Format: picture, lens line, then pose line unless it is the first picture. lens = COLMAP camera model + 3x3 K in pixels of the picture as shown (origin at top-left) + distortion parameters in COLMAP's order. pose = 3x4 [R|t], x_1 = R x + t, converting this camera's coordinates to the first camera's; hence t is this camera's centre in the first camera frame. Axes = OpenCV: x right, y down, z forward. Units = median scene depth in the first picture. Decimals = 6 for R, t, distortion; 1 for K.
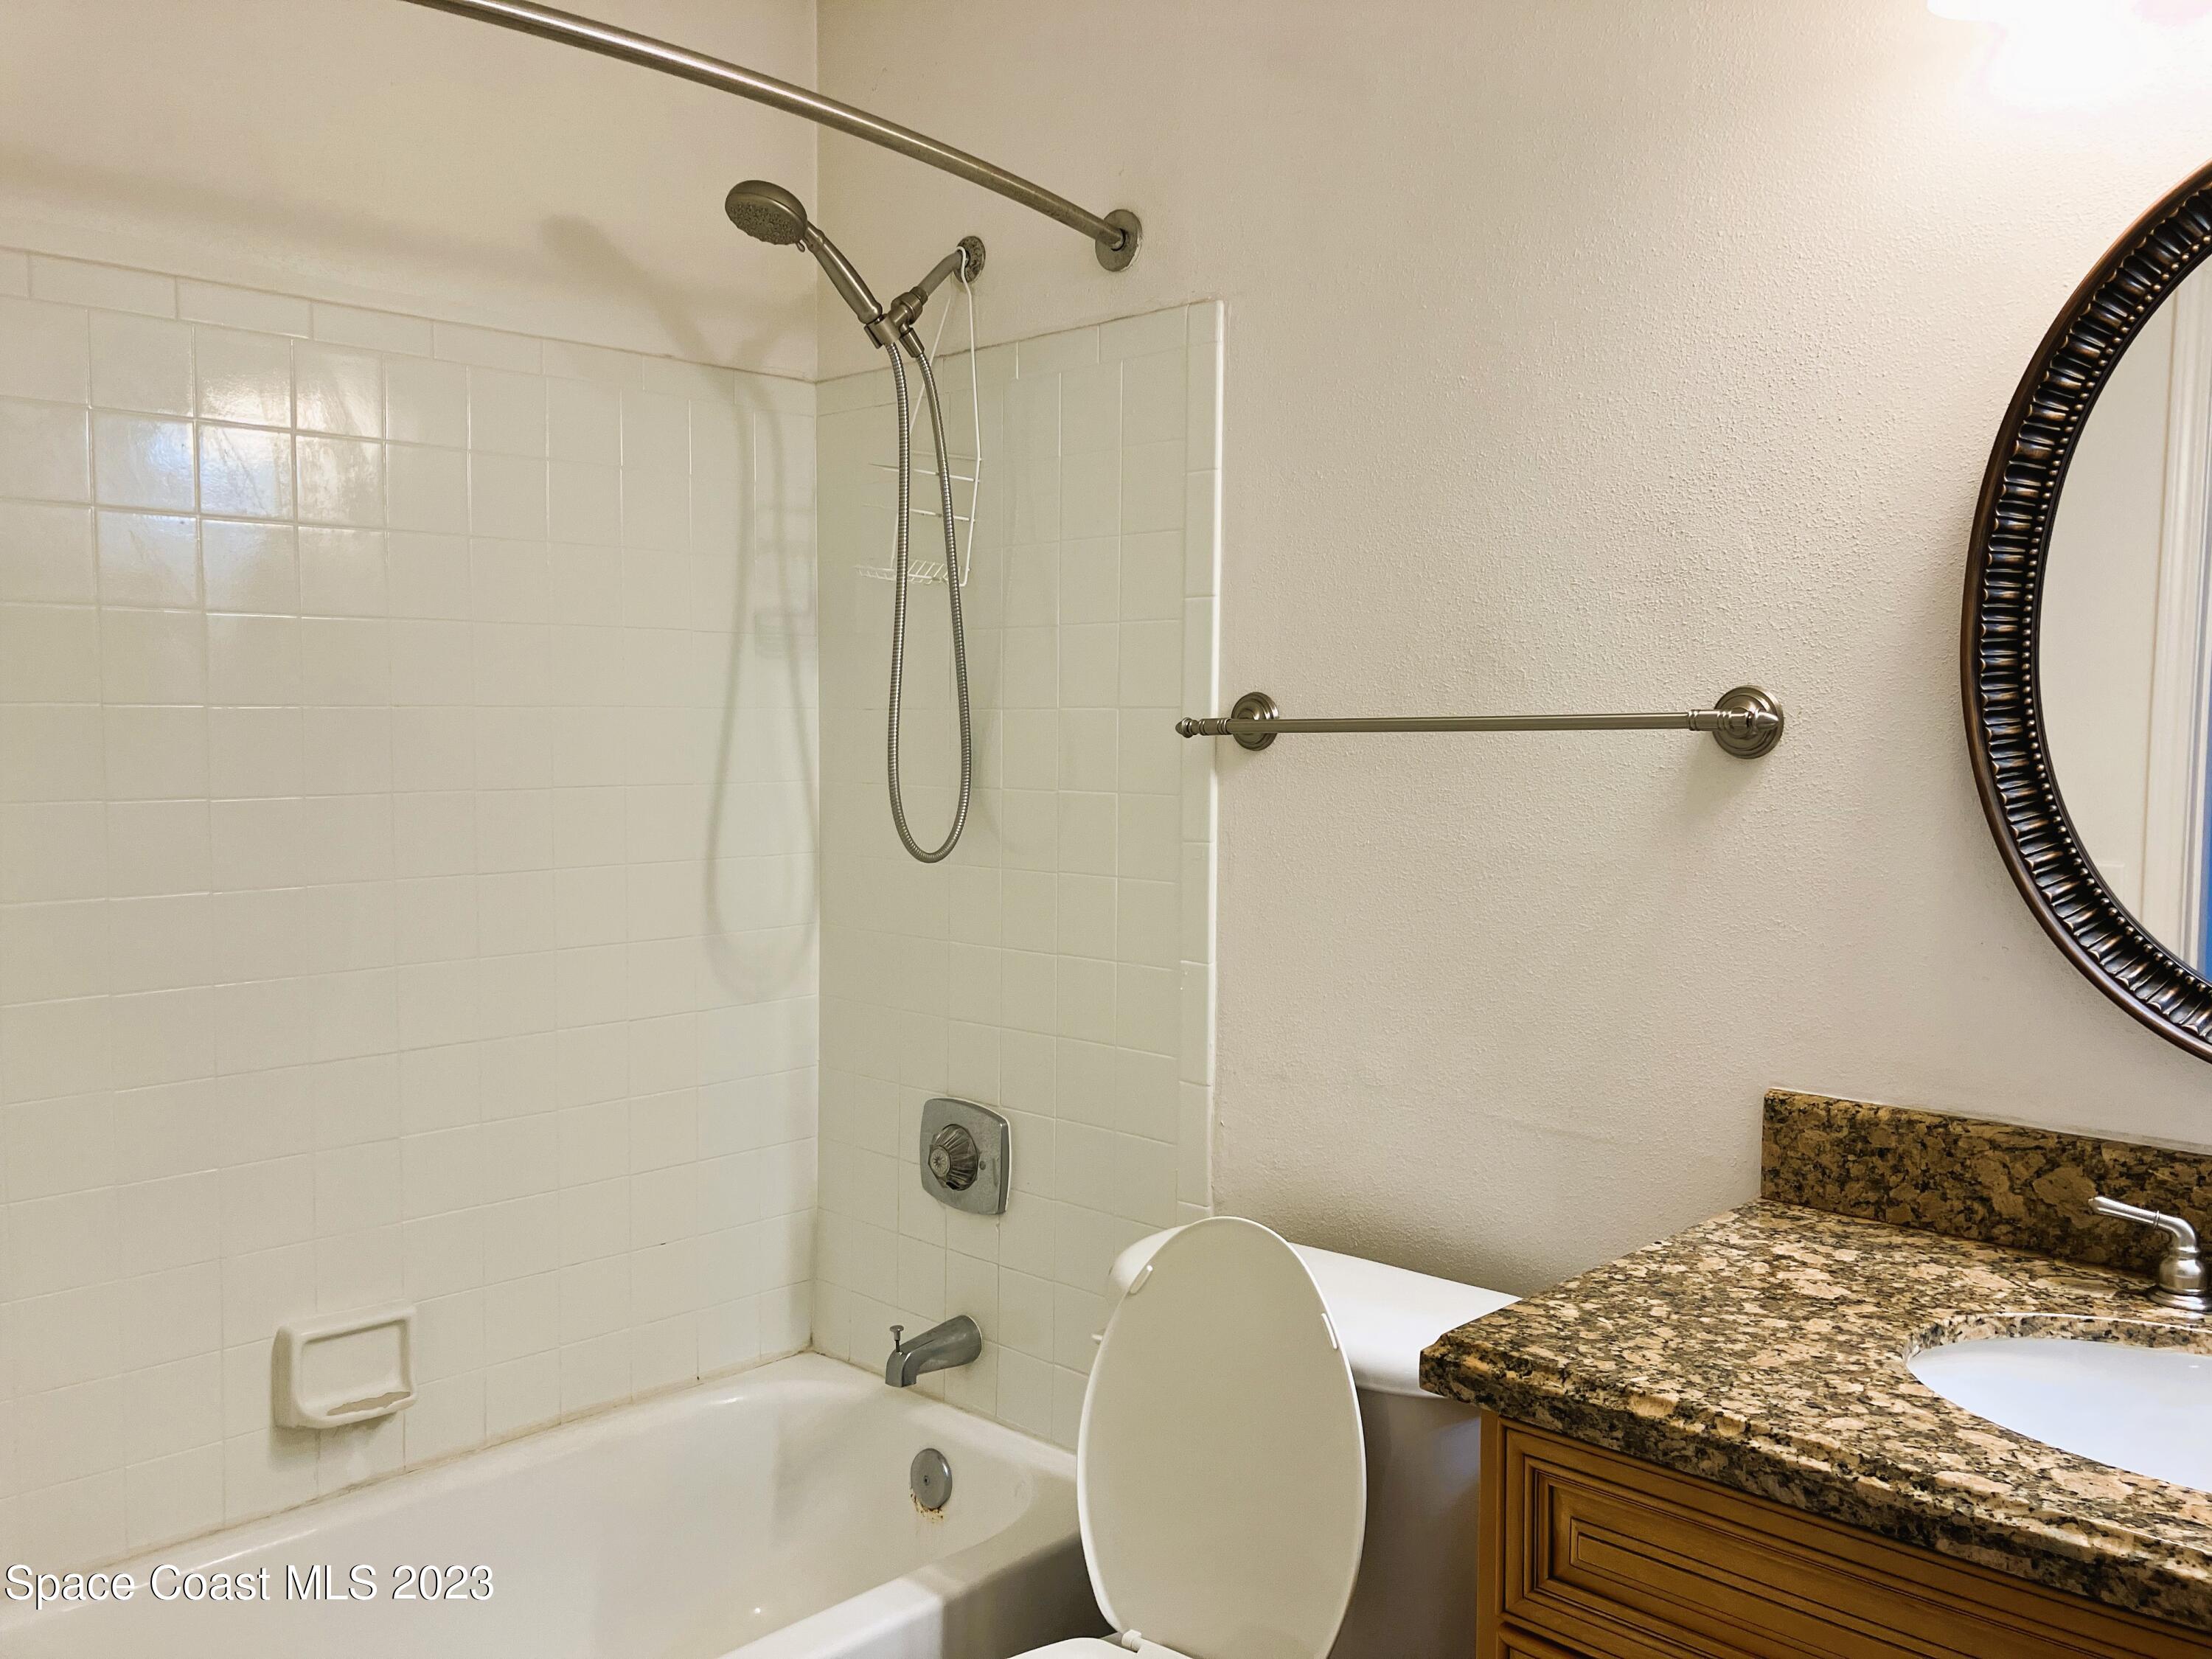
lens RADIAL K [[1792.7, 0, 1106.0], [0, 1792.7, 829.5], [0, 0, 1]] dist [0.006126, -0.001350]
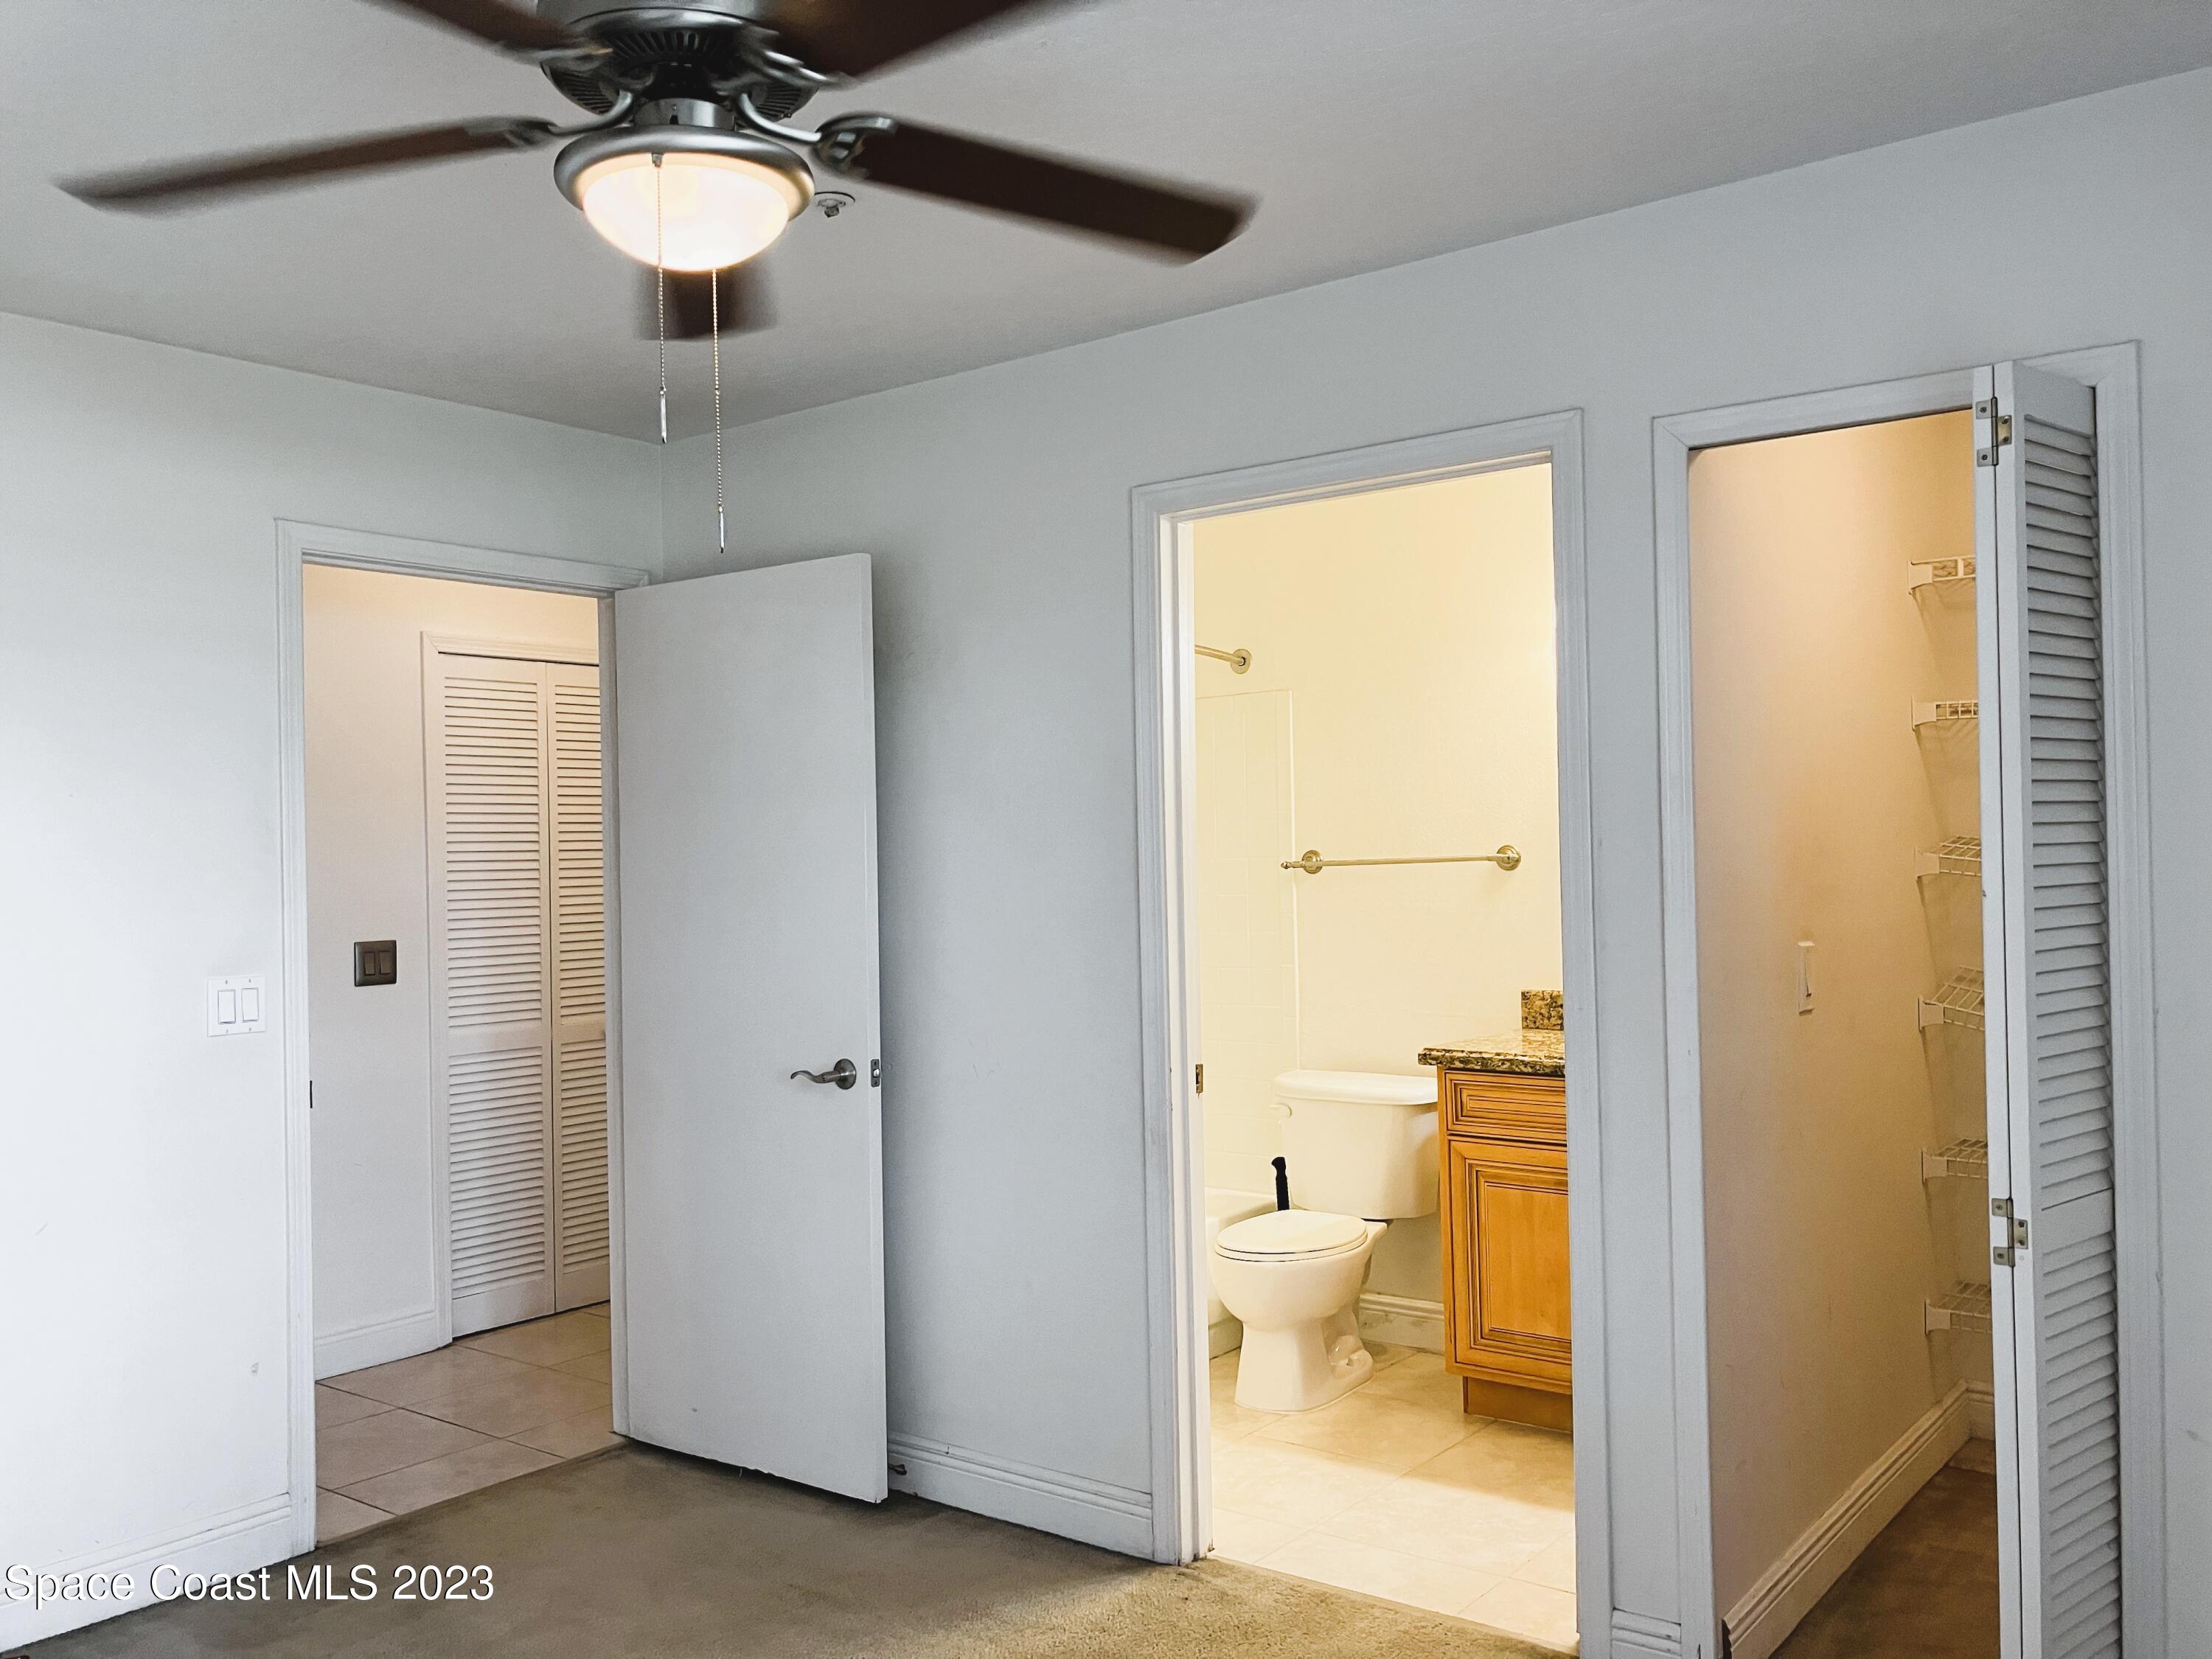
lens RADIAL K [[1792.7, 0, 1106.0], [0, 1792.7, 829.5], [0, 0, 1]] dist [0.006126, -0.001350]
pose [[0.993824, -0.027995, 0.107375, -0.565444], [0.036618, 0.996186, -0.079199, 0.096474], [-0.104749, 0.082642, 0.991059, -1.712262]]
